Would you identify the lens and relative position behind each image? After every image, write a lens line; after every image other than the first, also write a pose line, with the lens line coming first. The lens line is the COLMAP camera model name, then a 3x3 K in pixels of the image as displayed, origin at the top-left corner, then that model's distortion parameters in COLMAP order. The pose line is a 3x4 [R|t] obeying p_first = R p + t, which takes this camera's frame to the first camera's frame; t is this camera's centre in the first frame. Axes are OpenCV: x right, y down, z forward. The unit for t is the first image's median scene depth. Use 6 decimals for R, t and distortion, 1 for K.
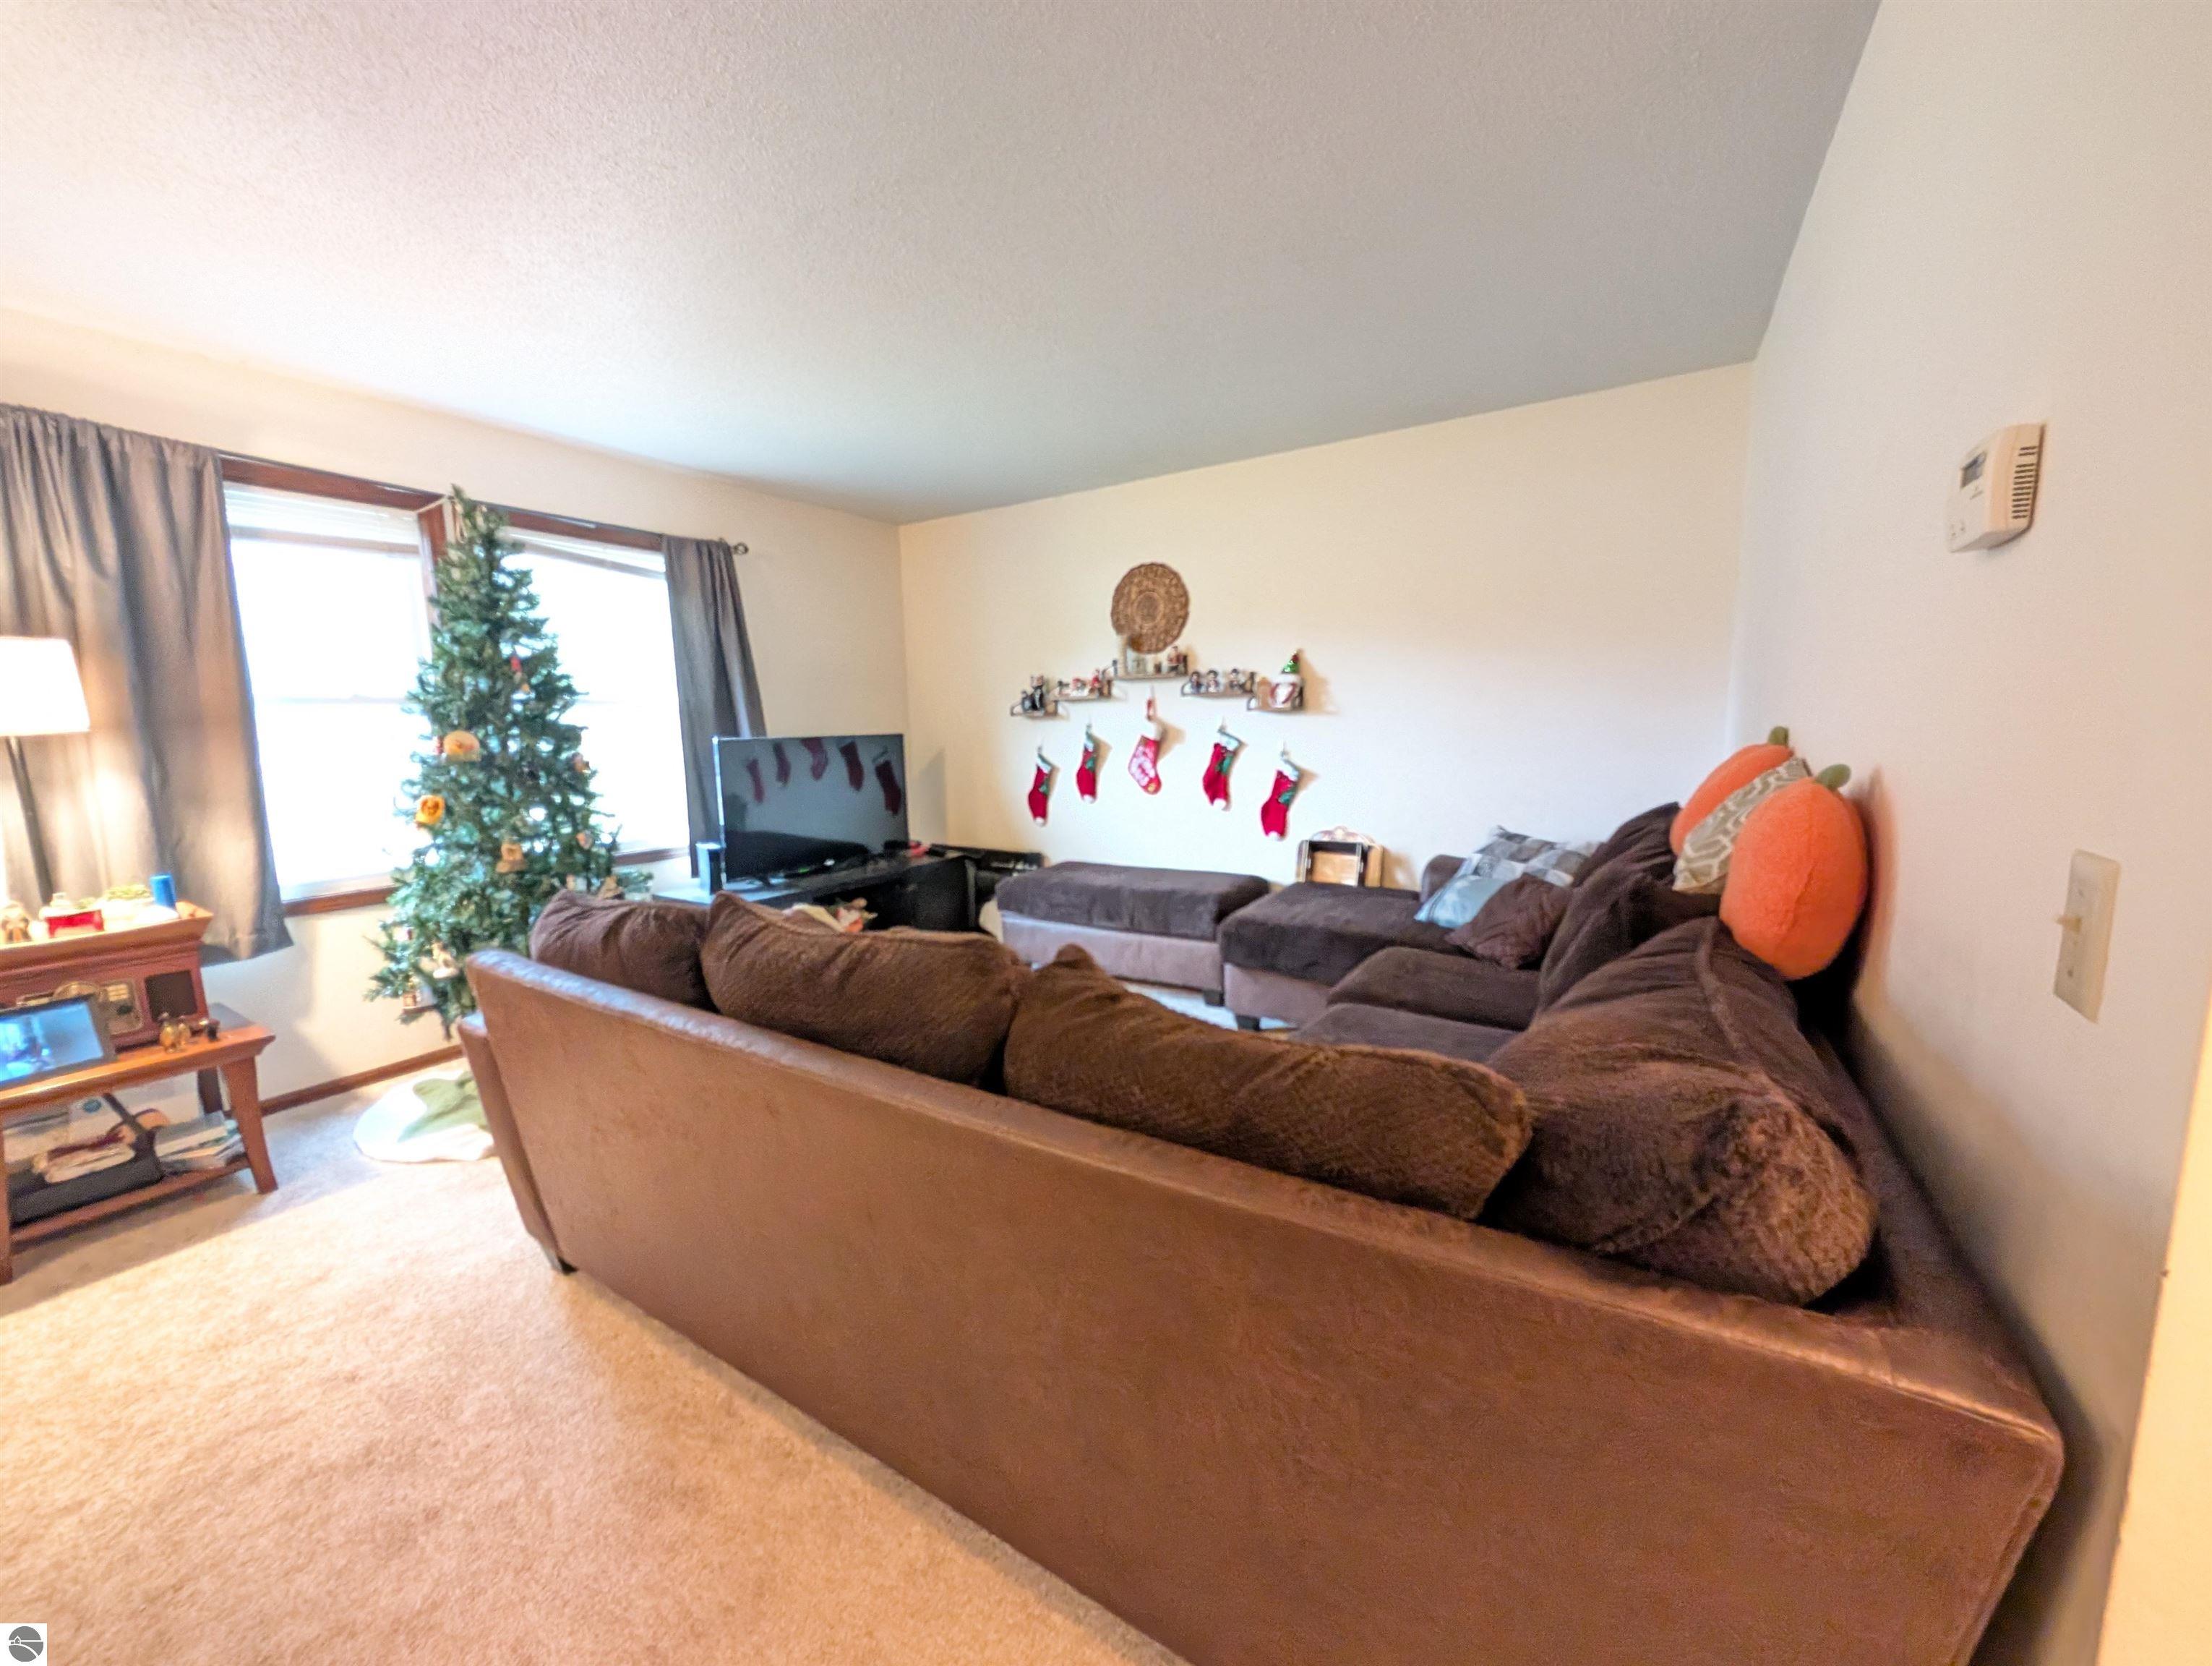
lens RADIAL K [[838.5, 0, 1105.6], [0, 838.5, 840.2], [0, 0, 1]] dist [0.000010, 0.000574]
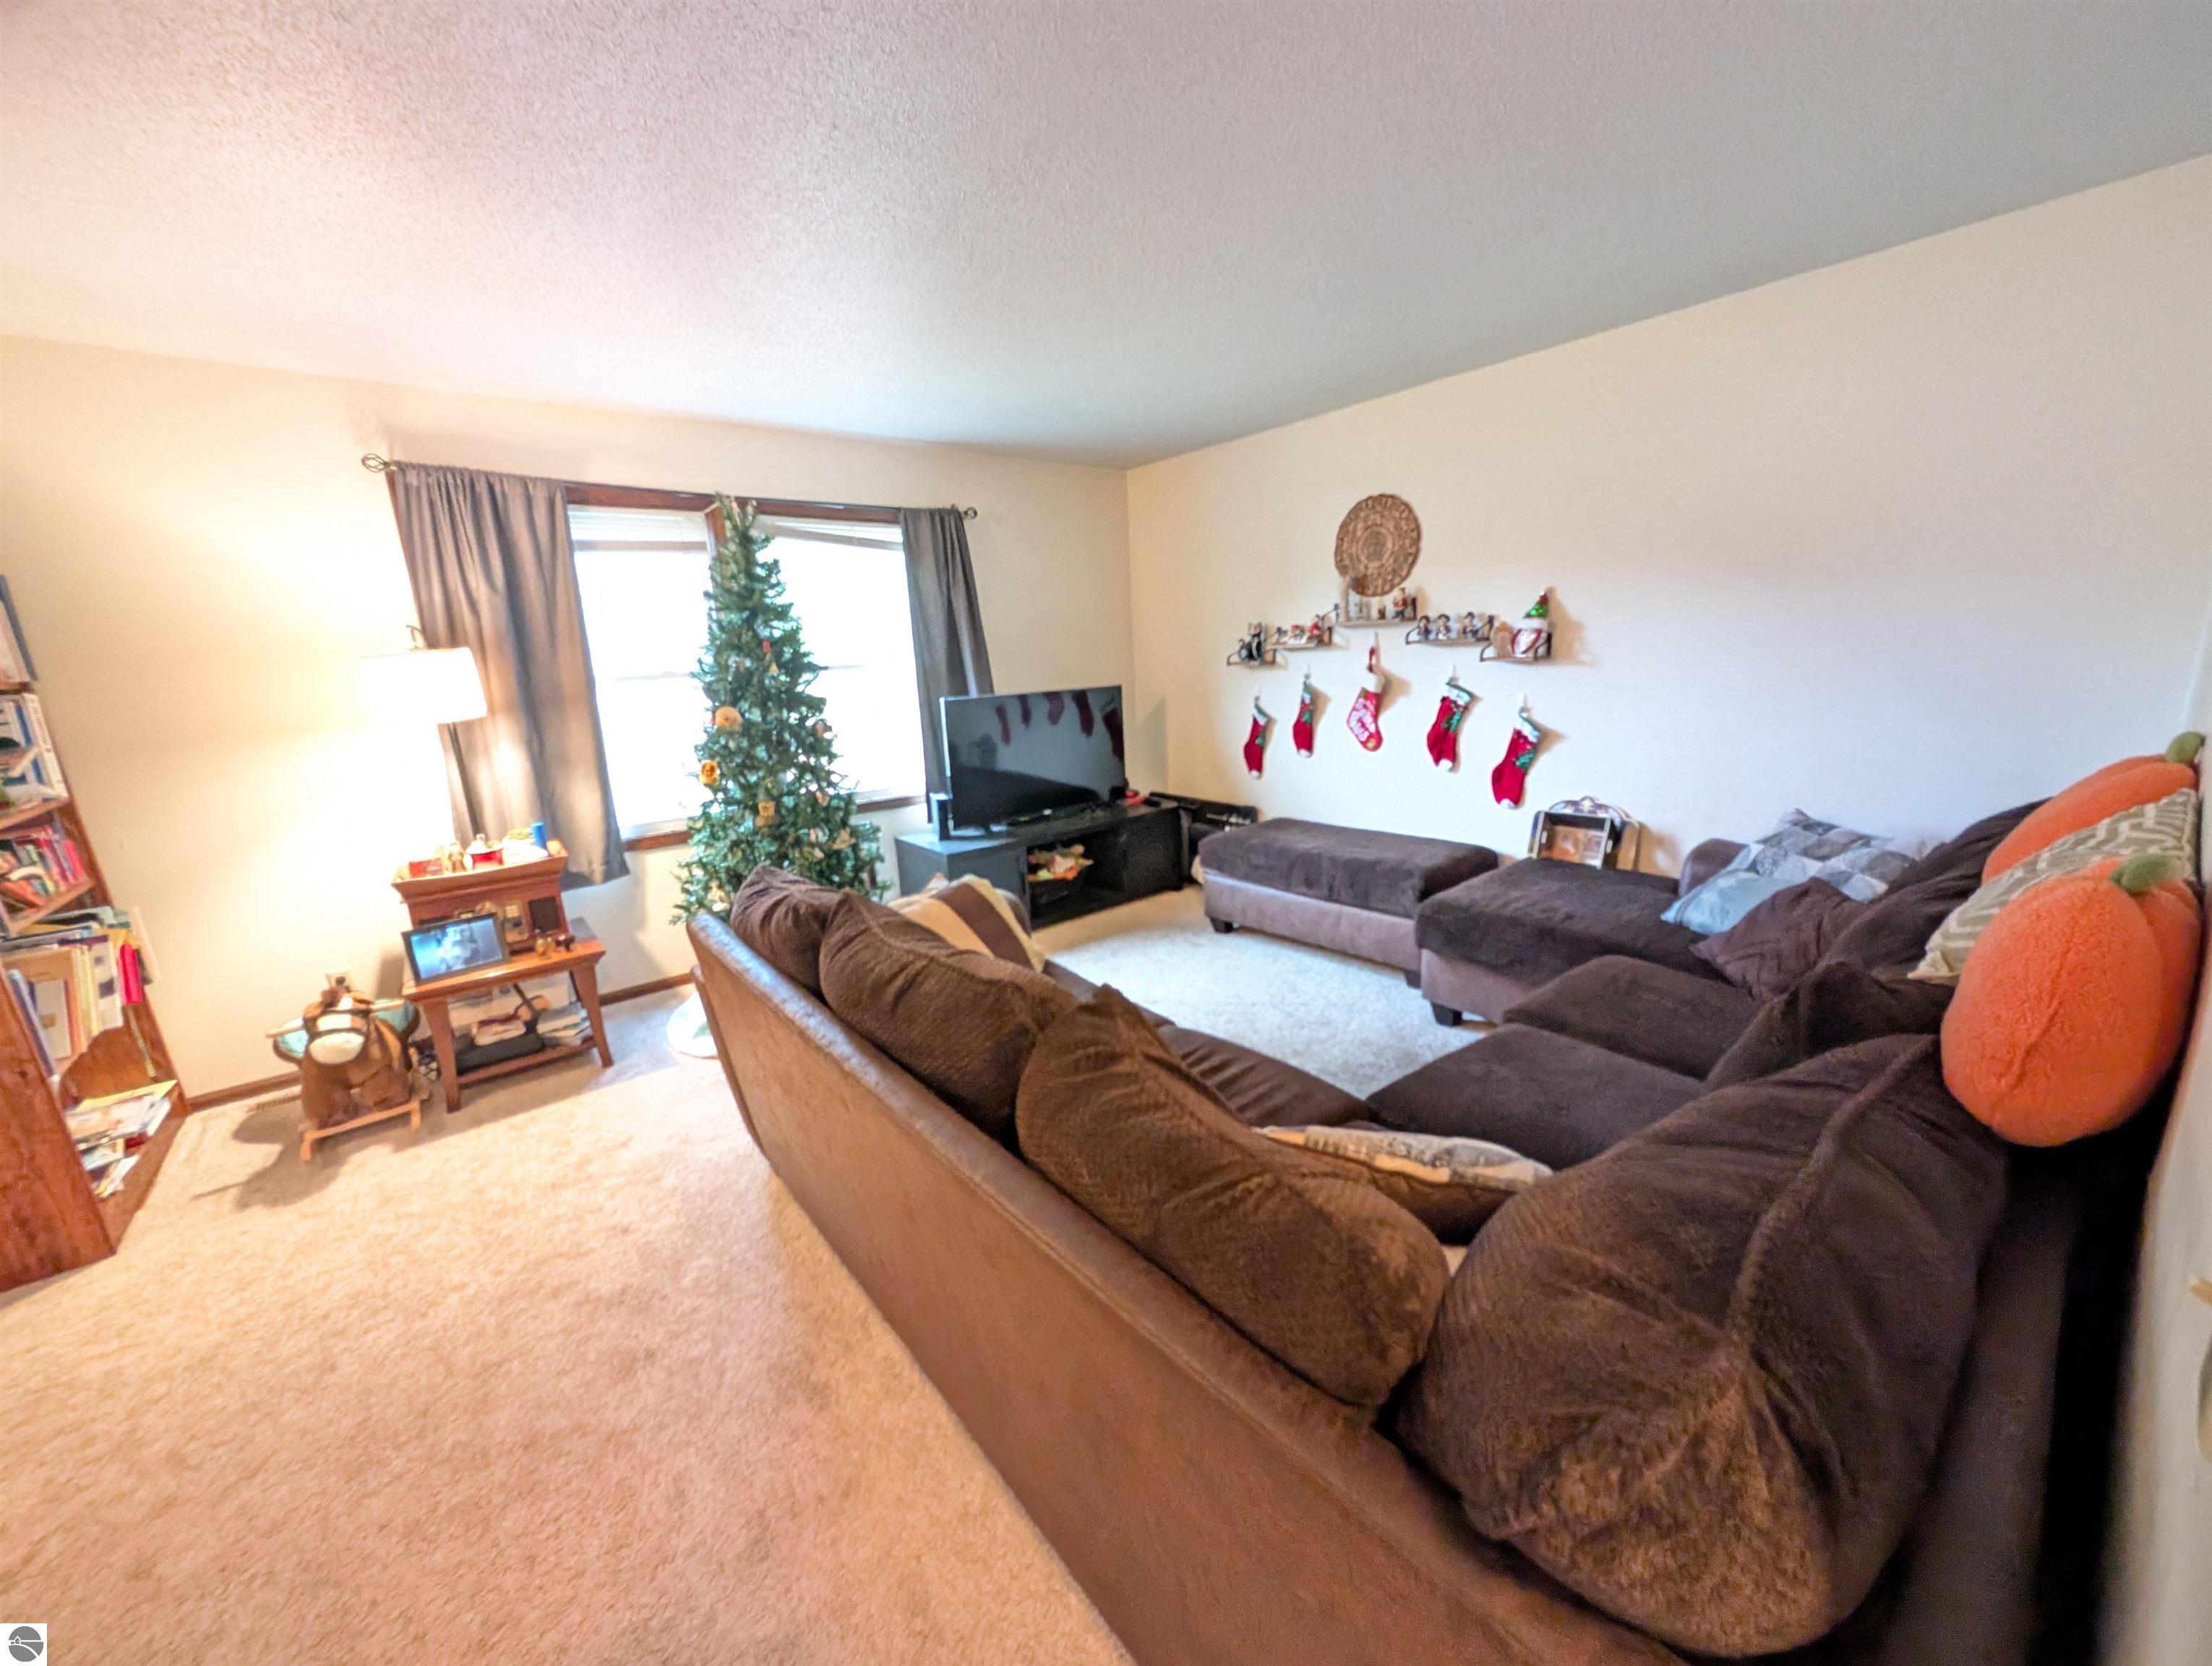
lens RADIAL K [[838.5, 0, 1105.6], [0, 838.5, 840.2], [0, 0, 1]] dist [0.000010, 0.000574]
pose [[0.946758, 0.048654, -0.318249, 0.088687], [-0.018505, 0.995104, 0.097082, -0.047393], [0.321414, -0.086024, 0.943023, 0.026084]]
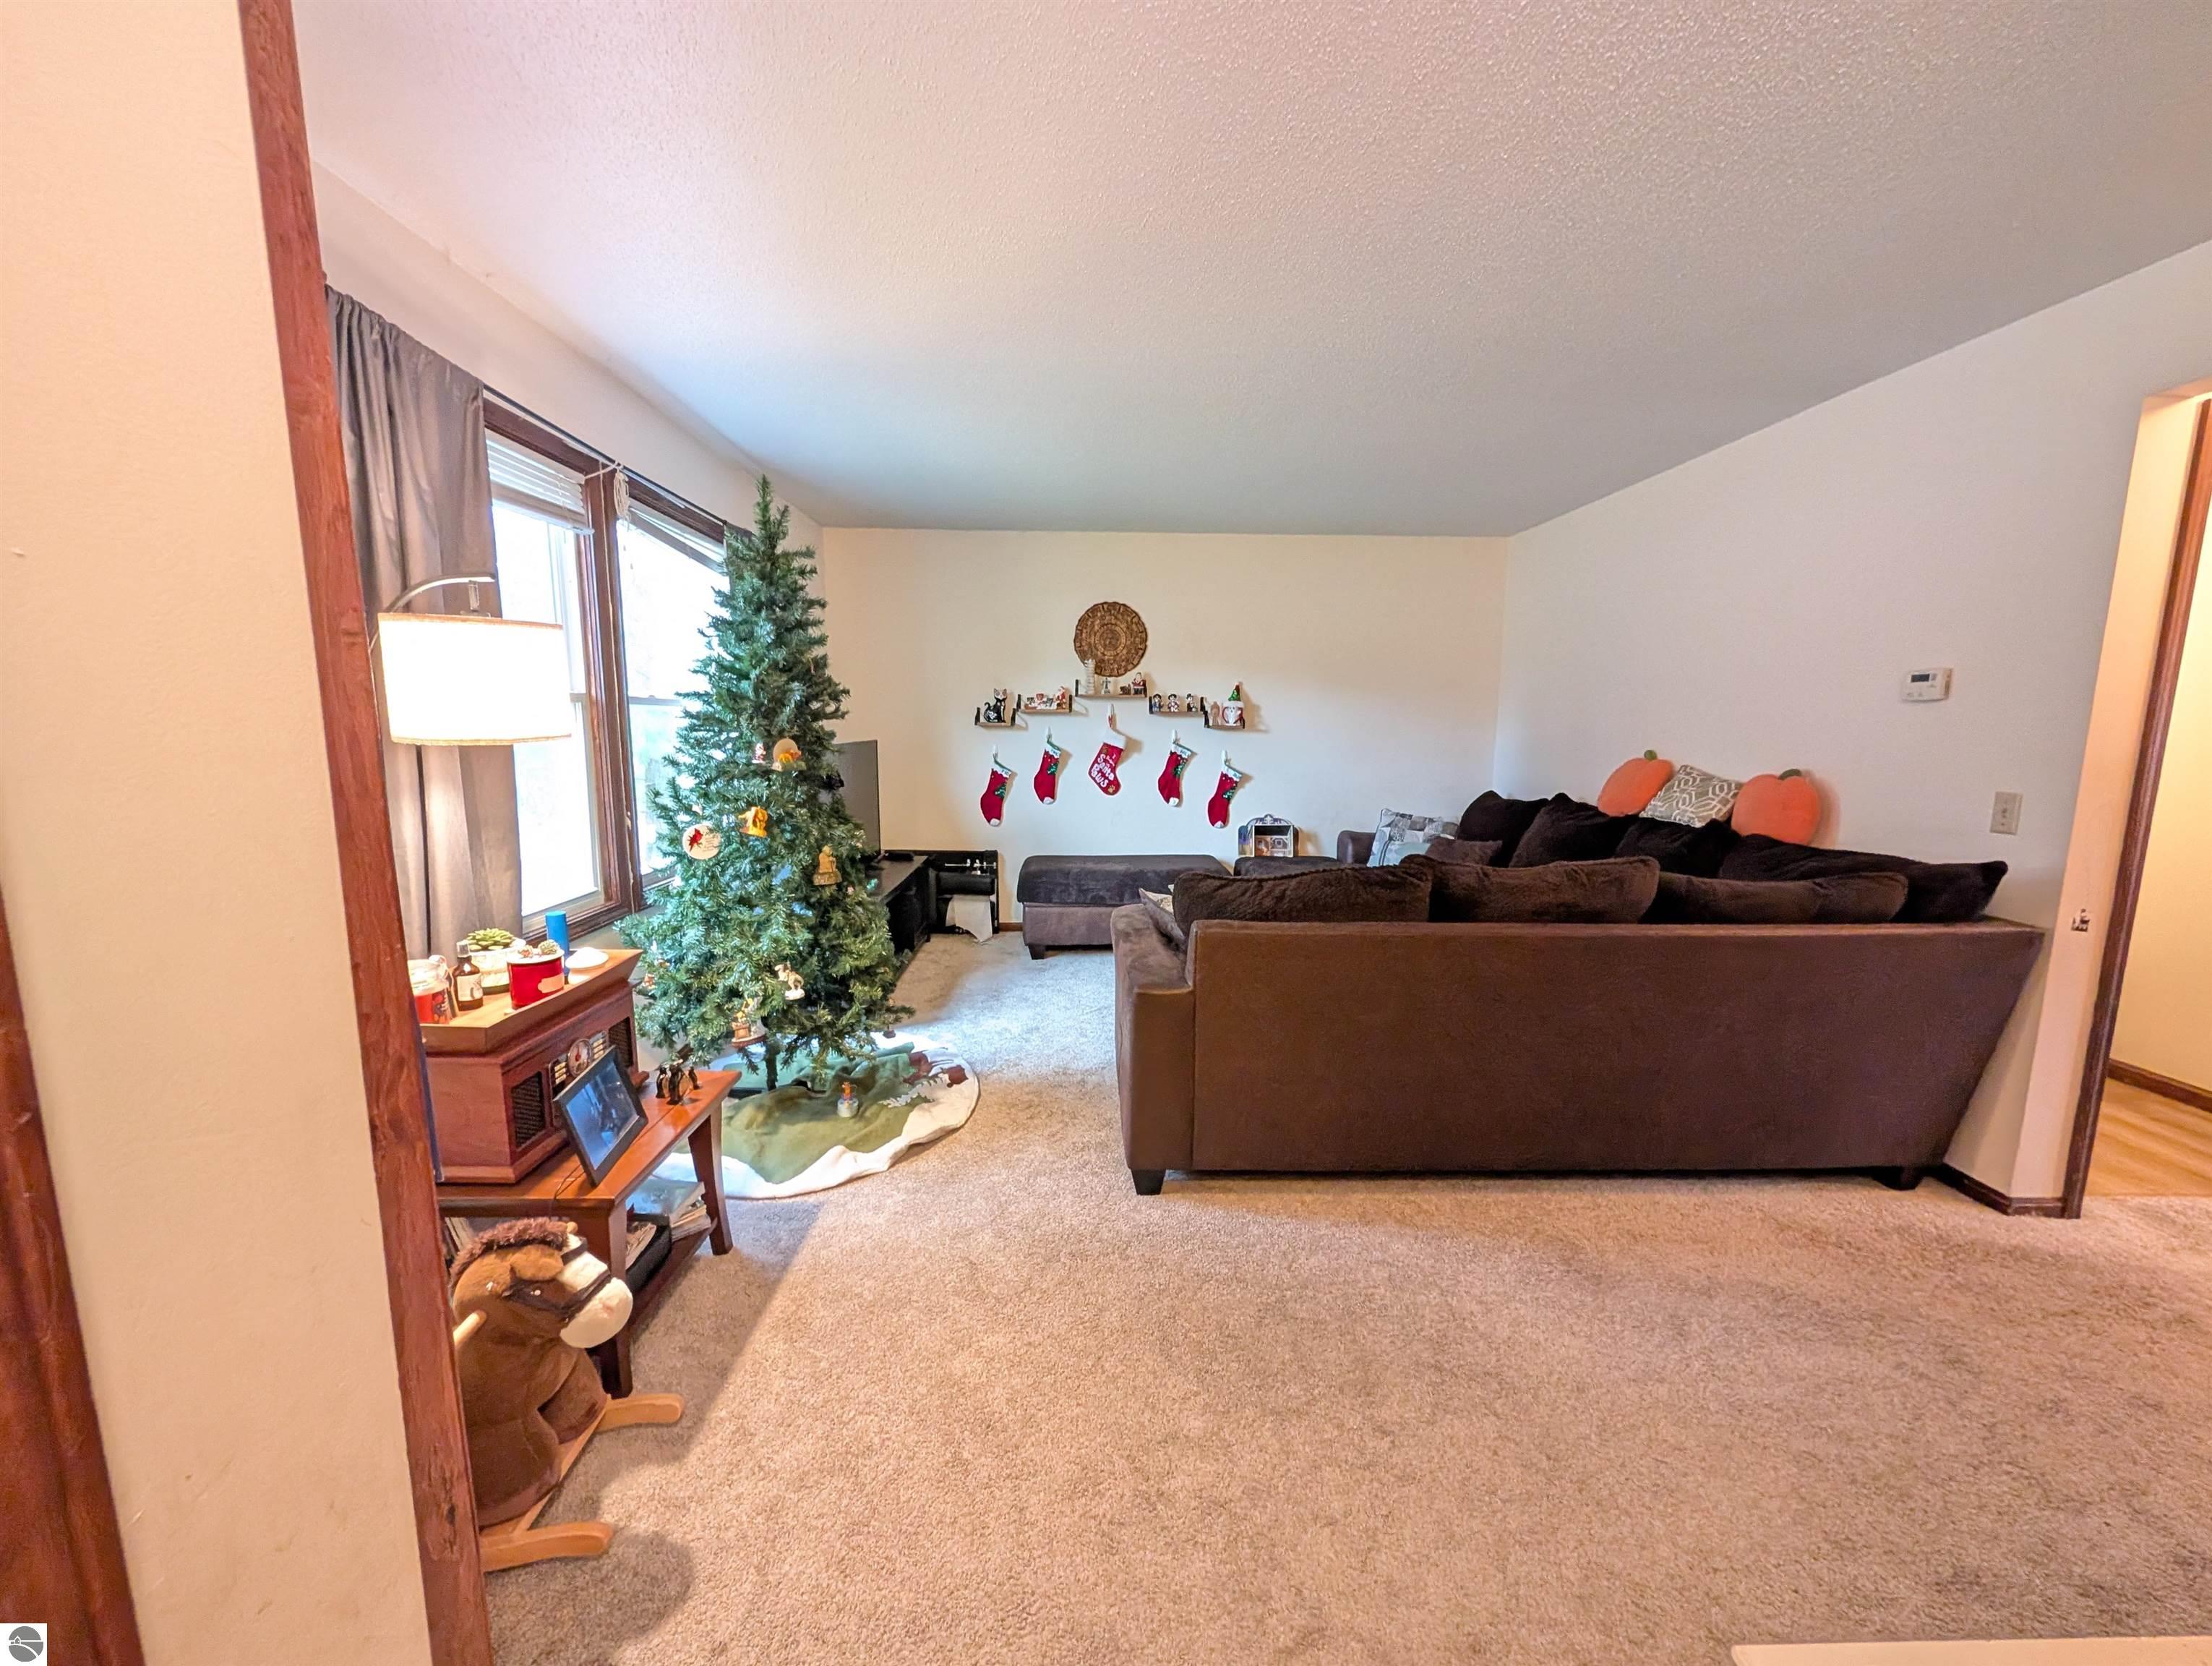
lens RADIAL K [[838.5, 0, 1105.6], [0, 838.5, 840.2], [0, 0, 1]] dist [0.000010, 0.000574]
pose [[0.832630, -0.049639, 0.551601, -0.704652], [0.053488, 0.998527, 0.009119, -0.001827], [-0.551241, 0.021911, 0.834058, 0.014053]]
